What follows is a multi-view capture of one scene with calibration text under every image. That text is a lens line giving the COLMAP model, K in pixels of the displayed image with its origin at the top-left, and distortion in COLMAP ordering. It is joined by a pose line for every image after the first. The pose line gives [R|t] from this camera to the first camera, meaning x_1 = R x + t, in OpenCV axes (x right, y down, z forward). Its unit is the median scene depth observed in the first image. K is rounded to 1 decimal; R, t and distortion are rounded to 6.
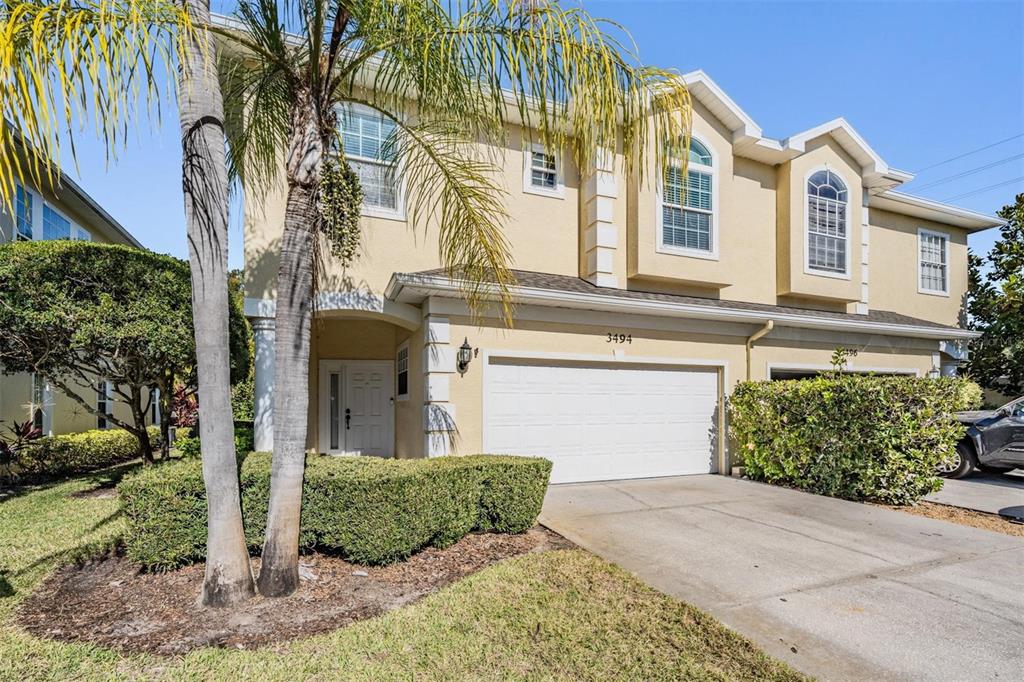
lens RADIAL K [[477.5, 0, 515.9], [0, 477.5, 406.5], [0, 0, 1]] dist [0.000422, 0.000084]
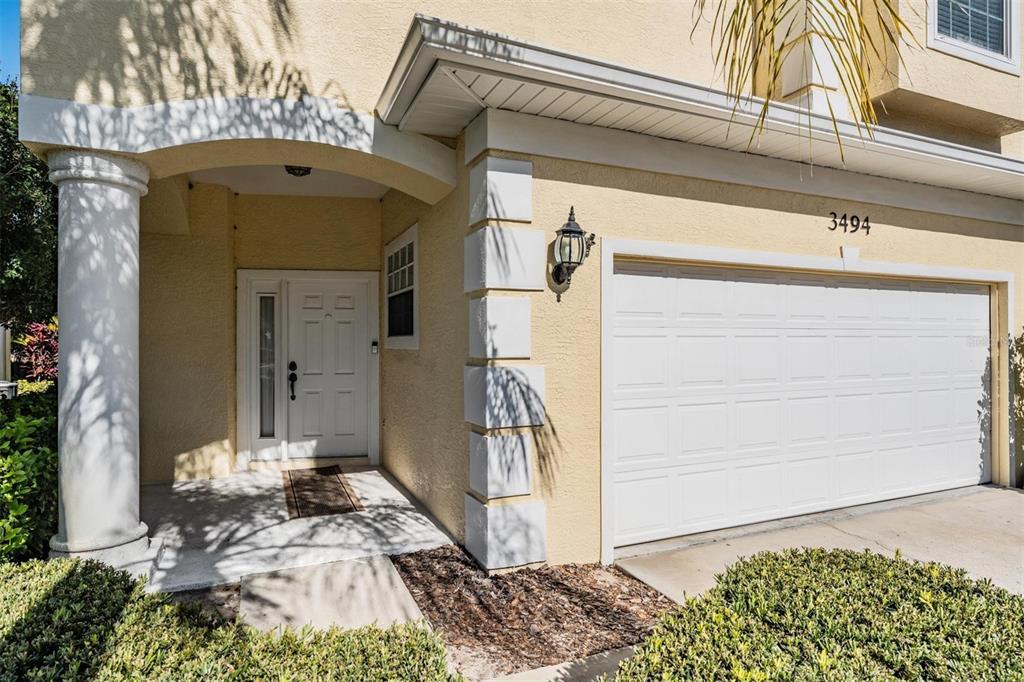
lens RADIAL K [[569.1, 0, 512.0], [0, 569.1, 341.0], [0, 0, 1]] dist [0.002966, 0.000133]
pose [[0.999581, -0.001339, 0.028898, -0.146907], [0.001342, 0.999999, -0.000073, -0.021763], [-0.028898, 0.000112, 0.999582, 0.419542]]
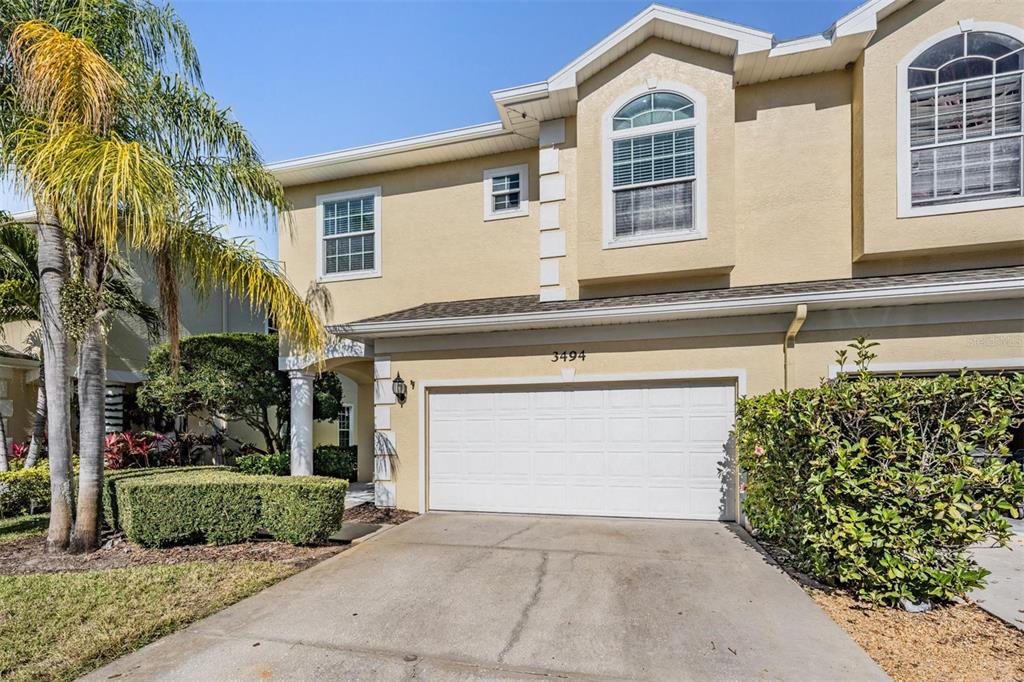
lens RADIAL K [[460.2, 0, 510.8], [0, 460.2, 433.4], [0, 0, 1]] dist [0.000006, -0.000254]
pose [[0.809721, -0.005503, -0.586789, 0.624441], [0.006614, 0.999978, -0.000251, 0.000697], [0.586777, -0.003678, 0.809740, 0.241571]]
